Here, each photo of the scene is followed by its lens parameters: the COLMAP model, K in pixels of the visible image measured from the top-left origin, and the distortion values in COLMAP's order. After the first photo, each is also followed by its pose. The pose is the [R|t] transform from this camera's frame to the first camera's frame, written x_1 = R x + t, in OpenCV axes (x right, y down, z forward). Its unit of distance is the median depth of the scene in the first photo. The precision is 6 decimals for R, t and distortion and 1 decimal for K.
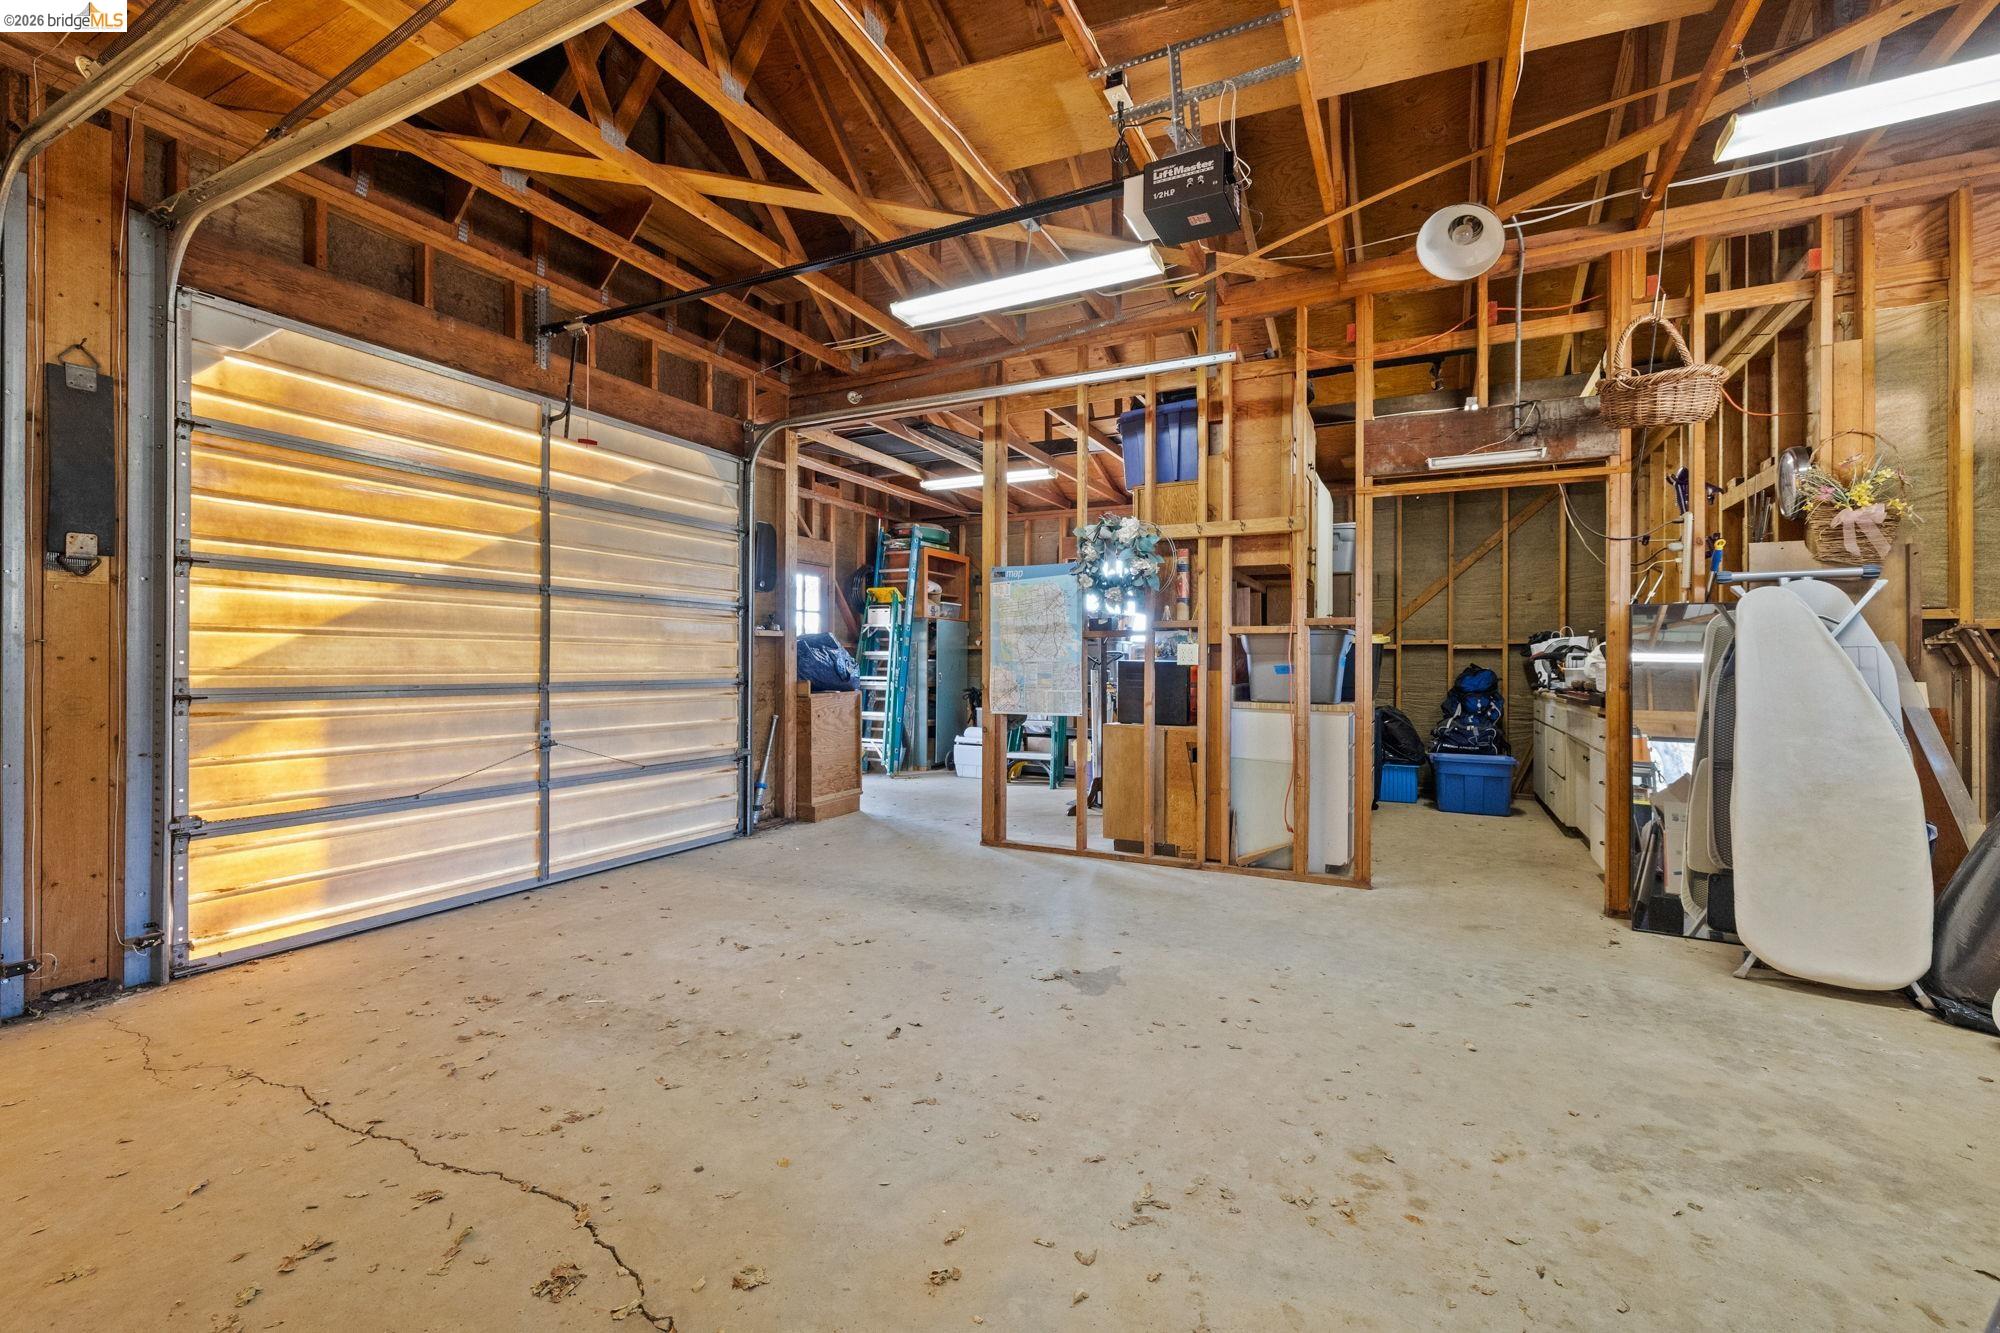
lens RADIAL K [[849.8, 0, 996.7], [0, 849.8, 661.7], [0, 0, 1]] dist [0.010251, -0.000337]
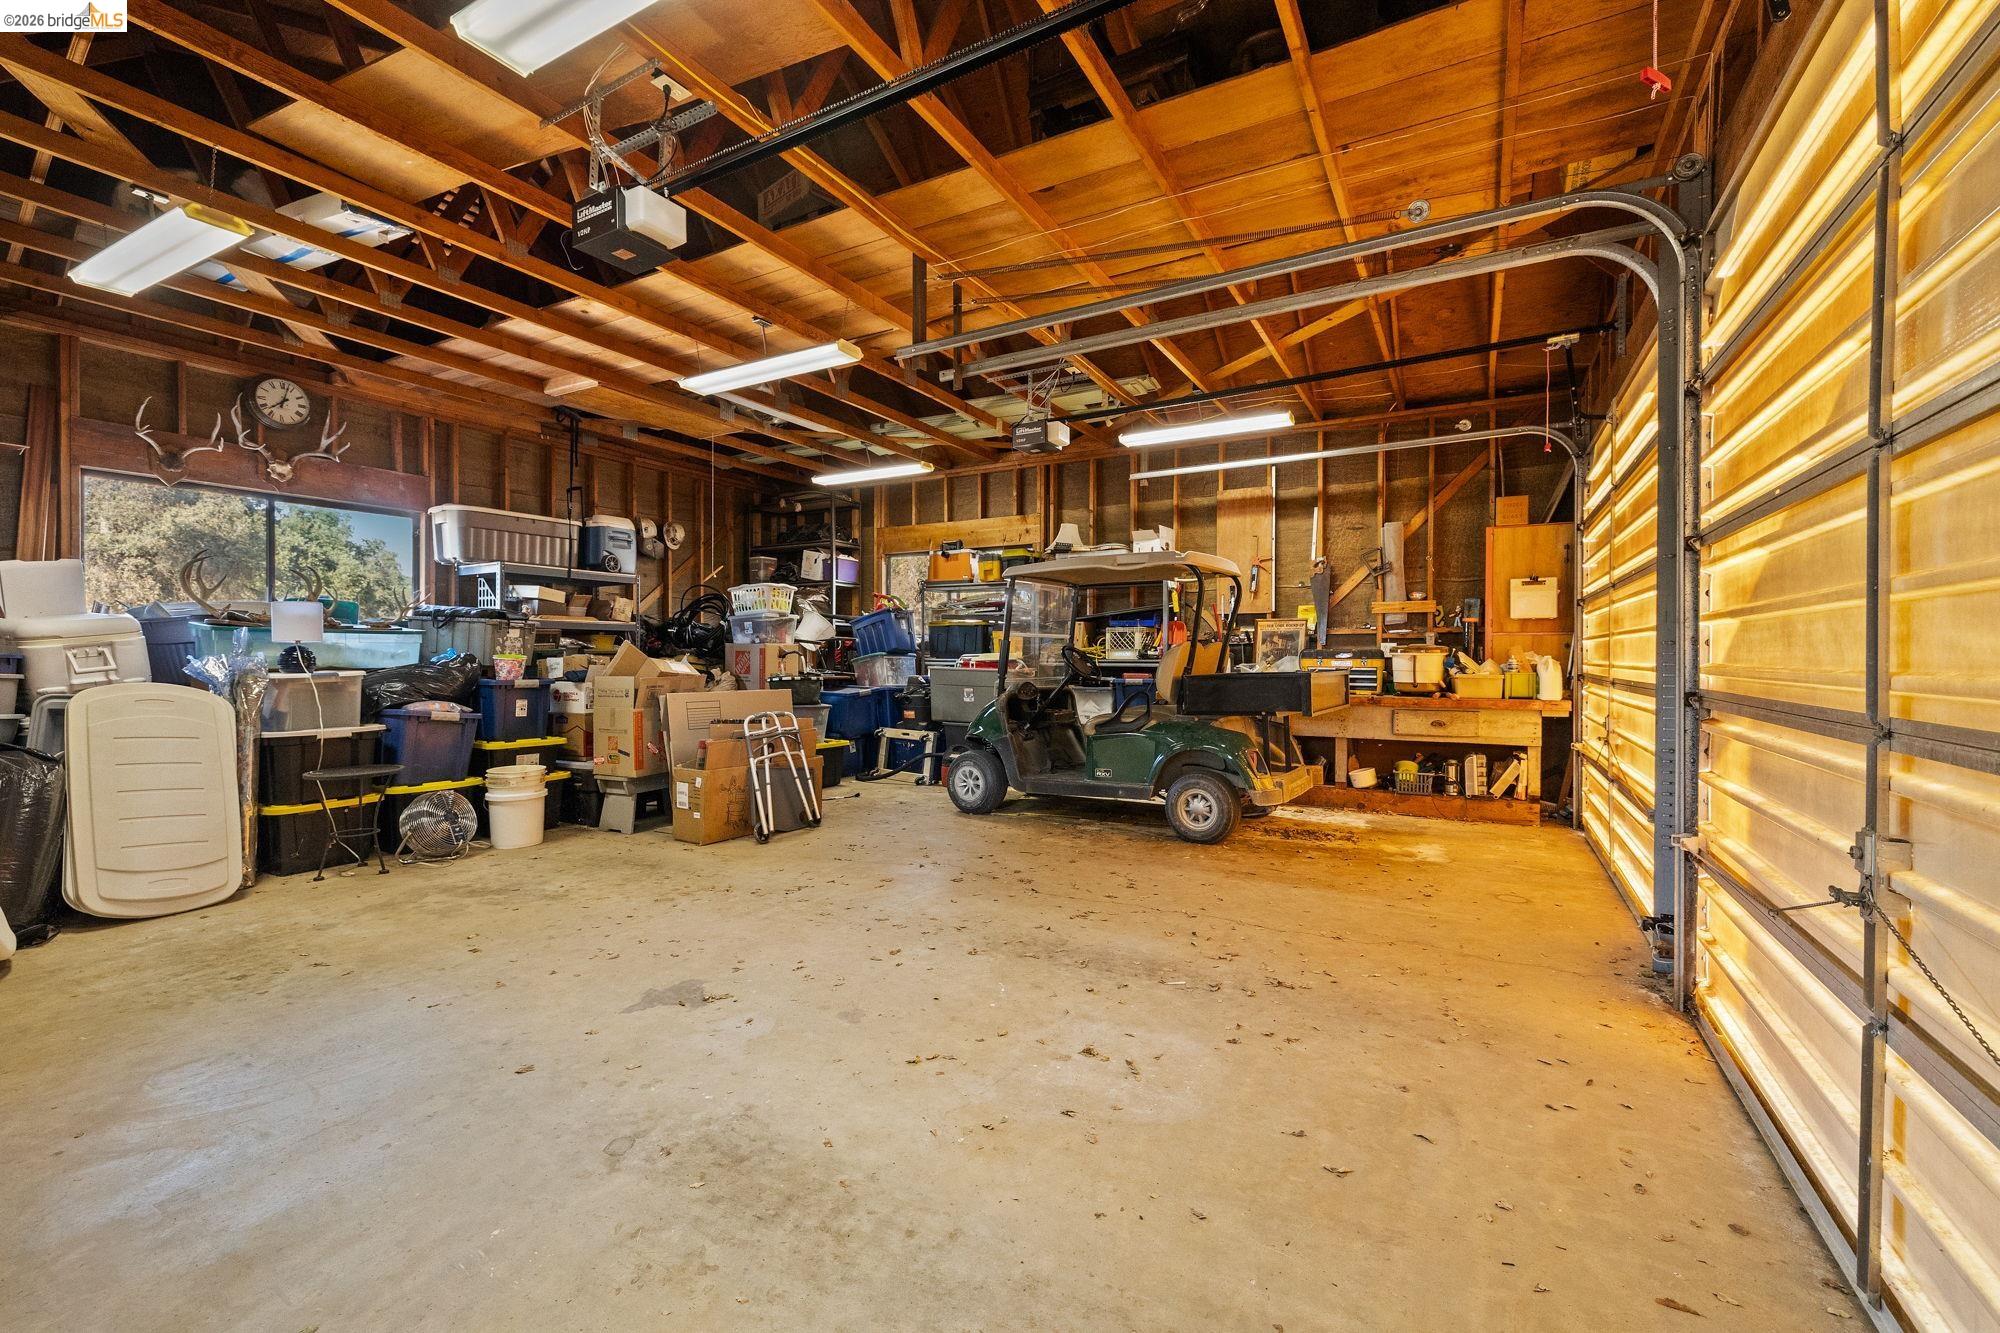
lens RADIAL K [[849.8, 0, 1000.1], [0, 849.8, 665.6], [0, 0, 1]] dist [0.010251, -0.000337]
pose [[-0.998941, -0.005685, 0.045654, -0.291798], [-0.005248, 0.999939, 0.009689, 0.003370], [-0.045706, 0.009439, -0.998910, 1.980733]]
